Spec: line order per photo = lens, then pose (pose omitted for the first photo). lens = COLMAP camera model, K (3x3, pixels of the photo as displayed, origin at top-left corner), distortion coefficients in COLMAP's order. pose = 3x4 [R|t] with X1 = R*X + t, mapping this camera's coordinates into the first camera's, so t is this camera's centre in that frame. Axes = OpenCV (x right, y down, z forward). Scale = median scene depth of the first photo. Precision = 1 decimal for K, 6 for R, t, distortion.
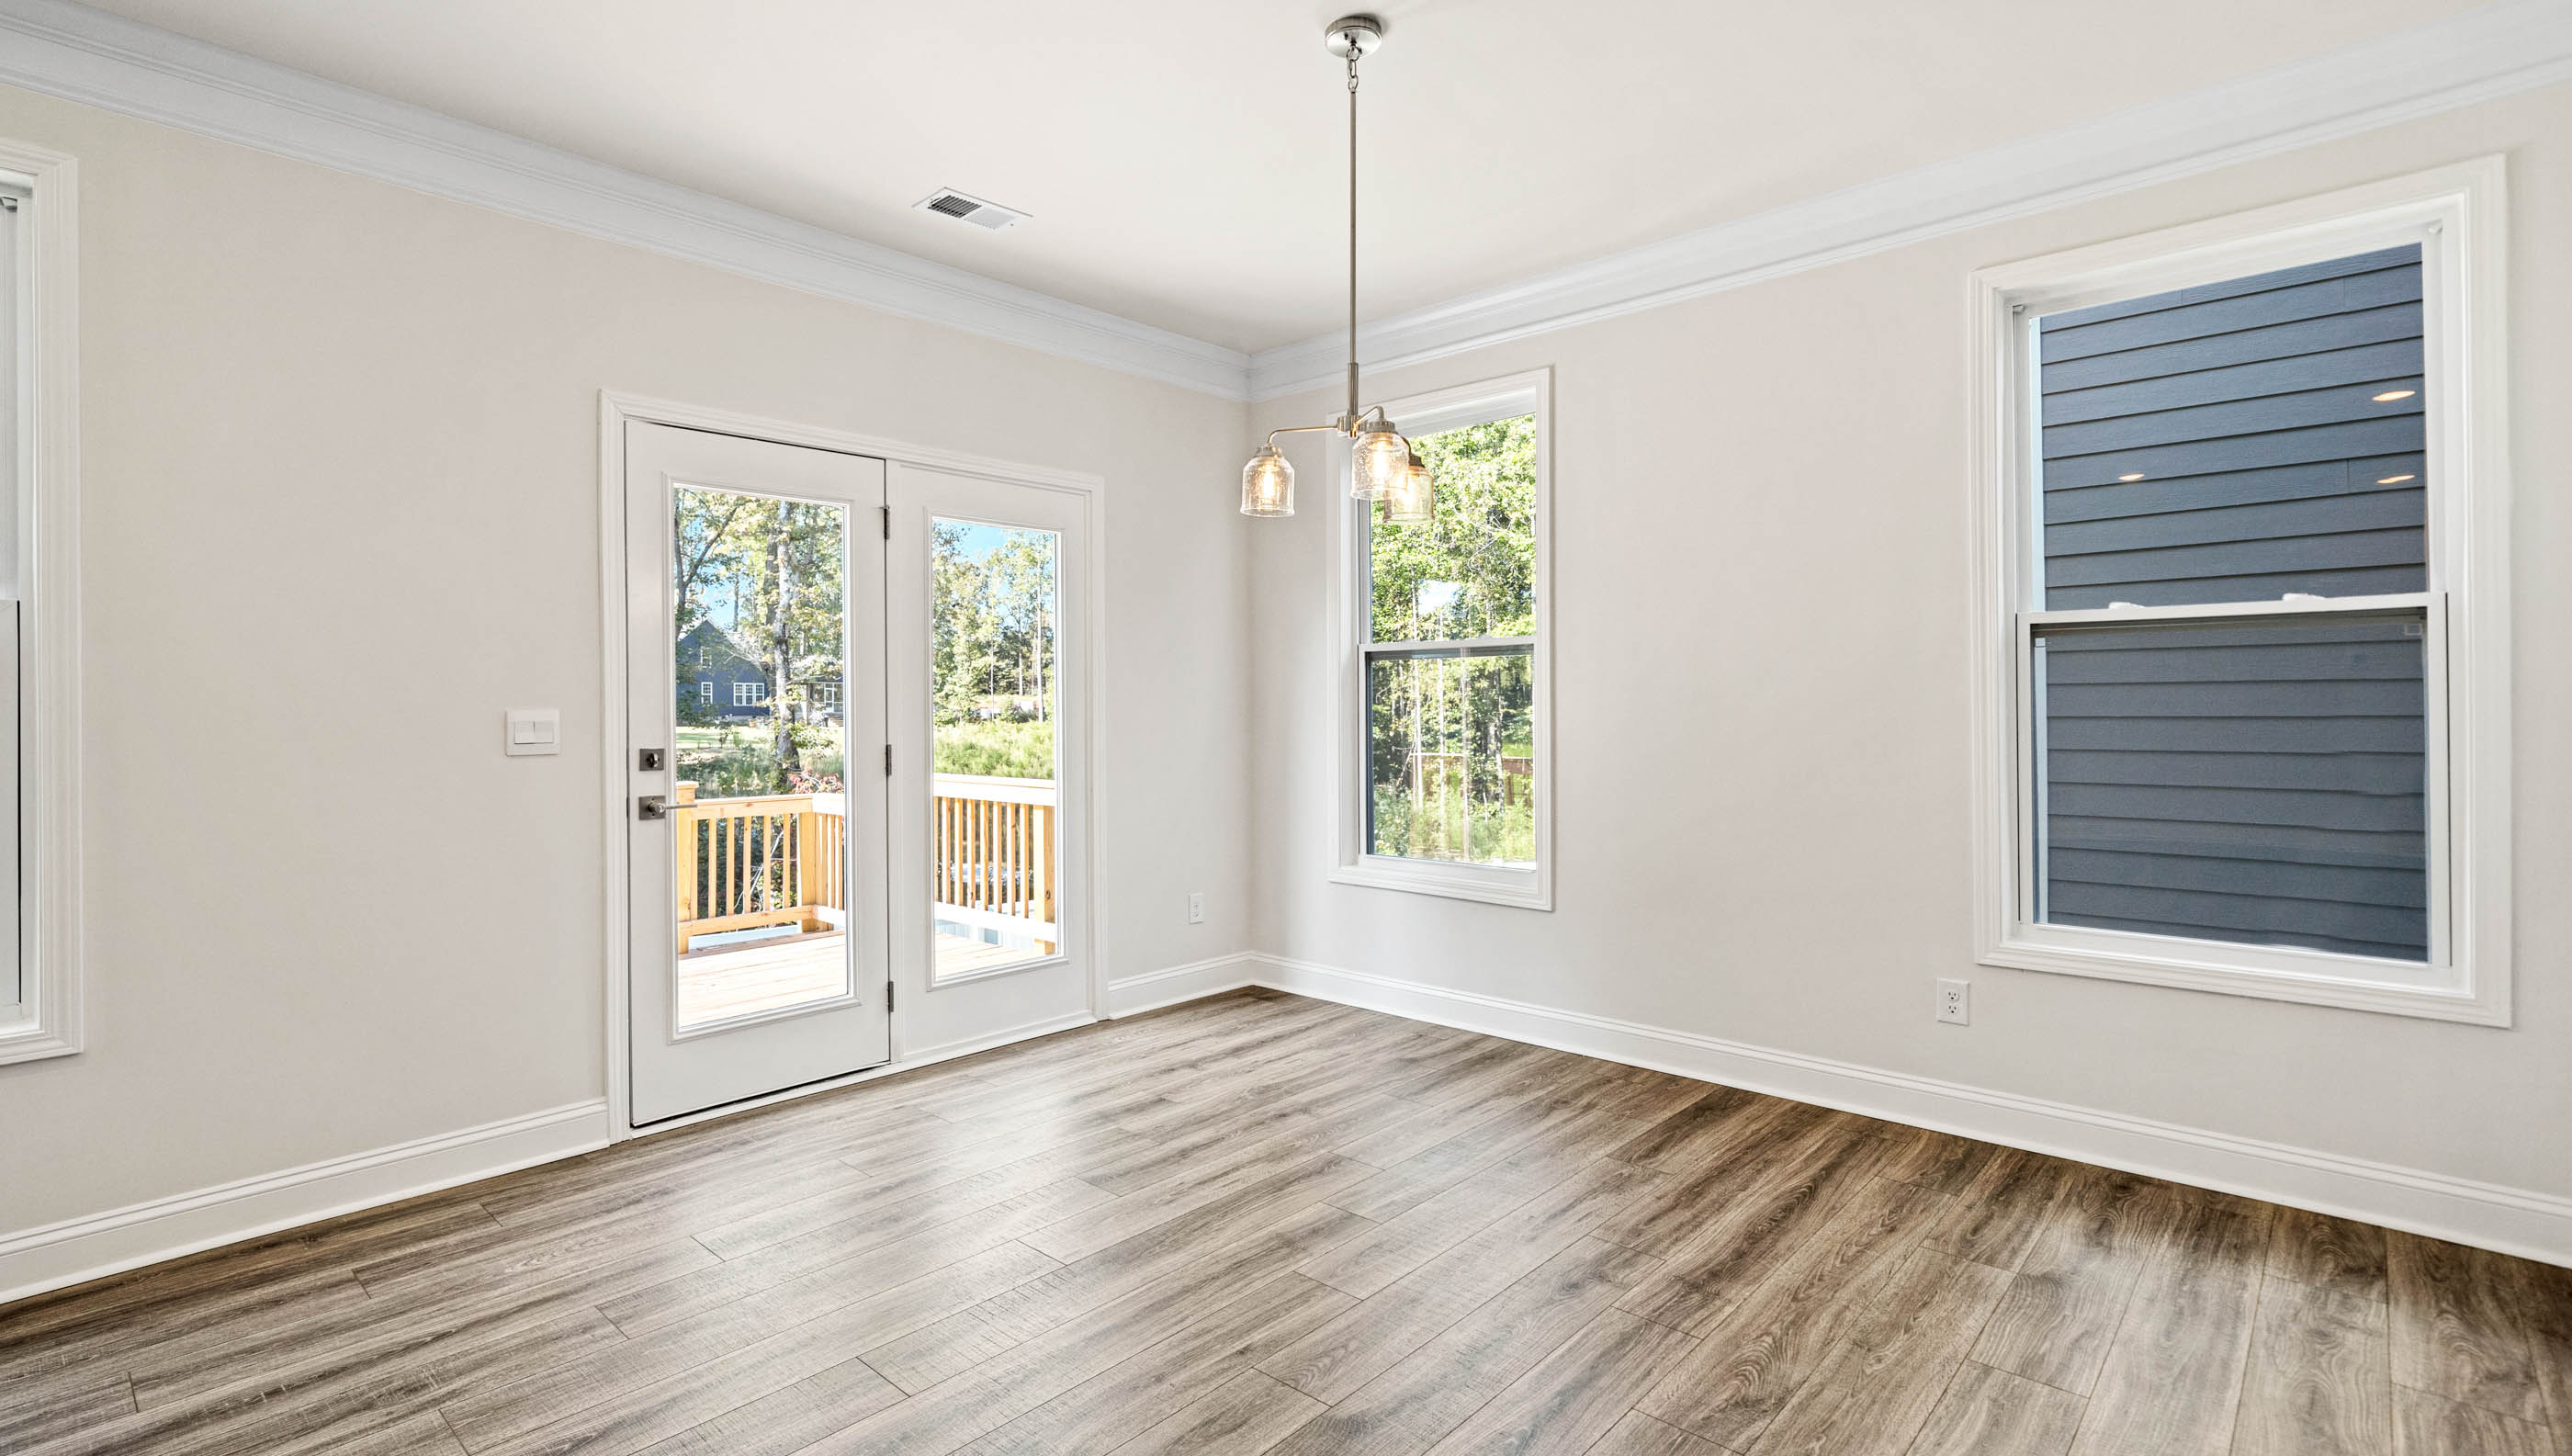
lens RADIAL K [[1168.1, 0, 1219.7], [0, 1168.1, 710.4], [0, 0, 1]] dist [0.012135, -0.002843]
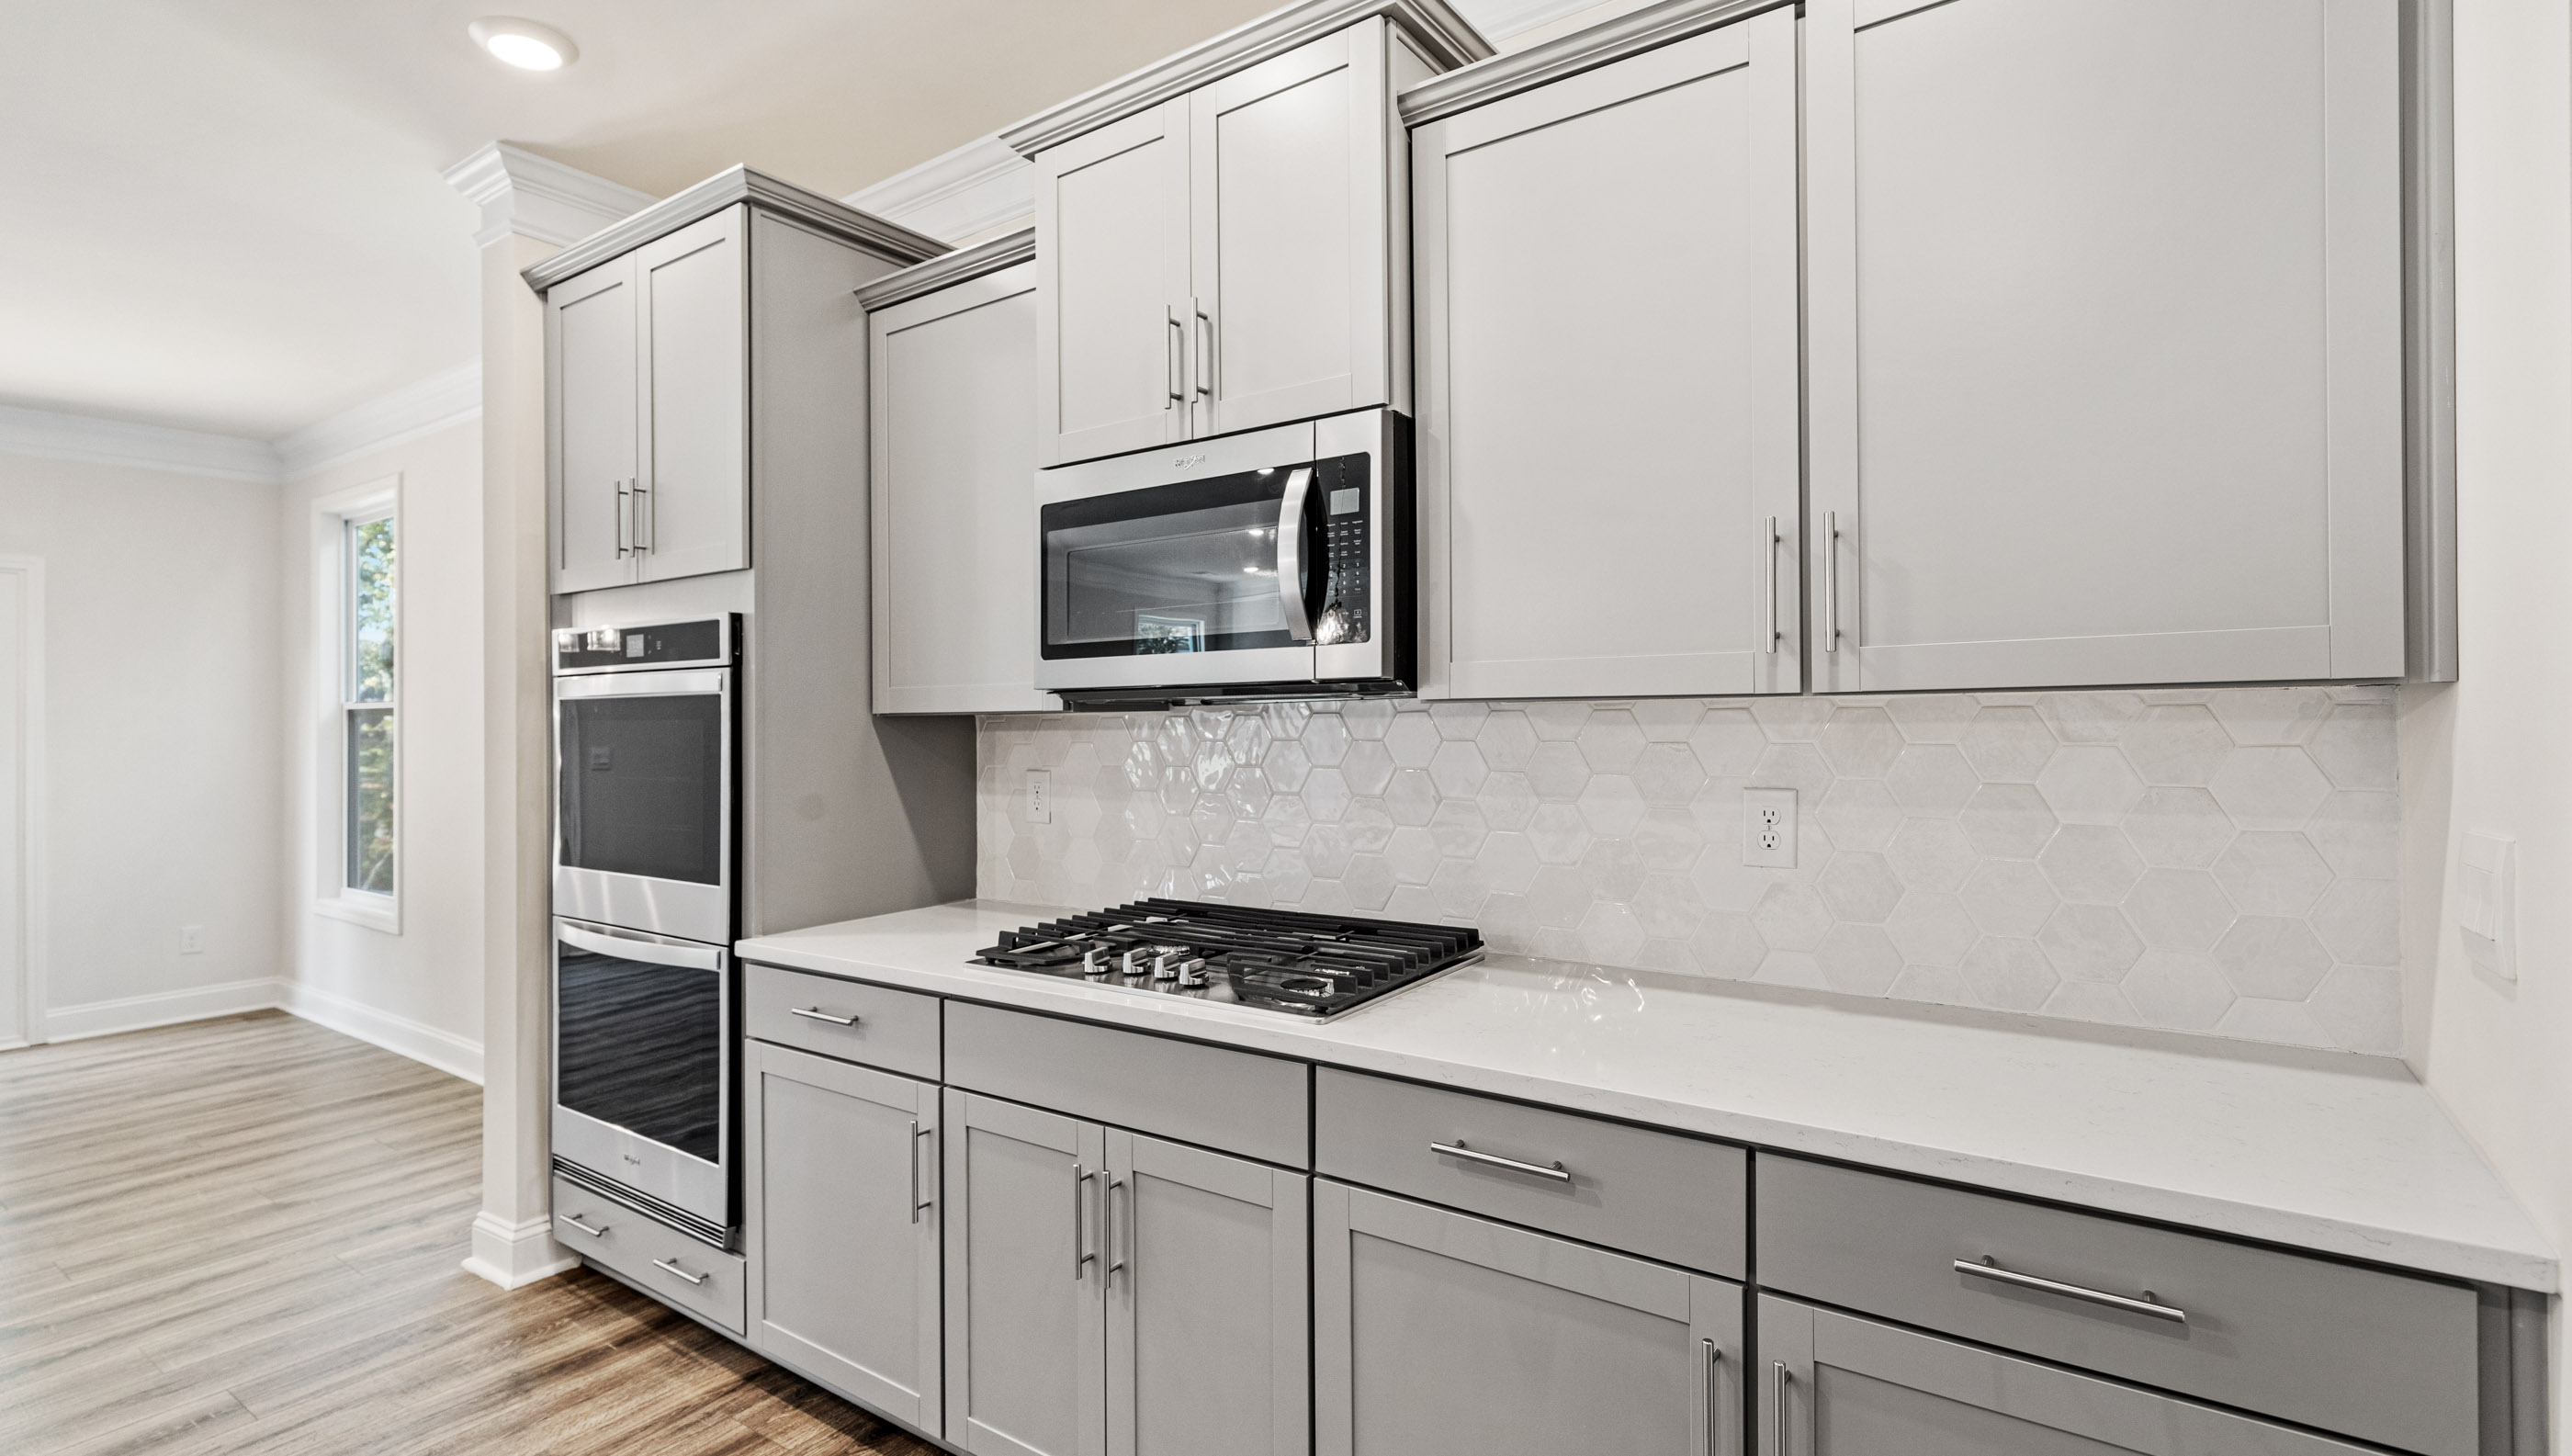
lens RADIAL K [[1168.1, 0, 1246.8], [0, 1168.1, 740.9], [0, 0, 1]] dist [0.012135, -0.002843]
pose [[0.990127, -0.007418, 0.139978, 0.832174], [0.005274, 0.999863, 0.015681, -0.033436], [-0.140076, -0.014788, 0.990030, -0.250354]]
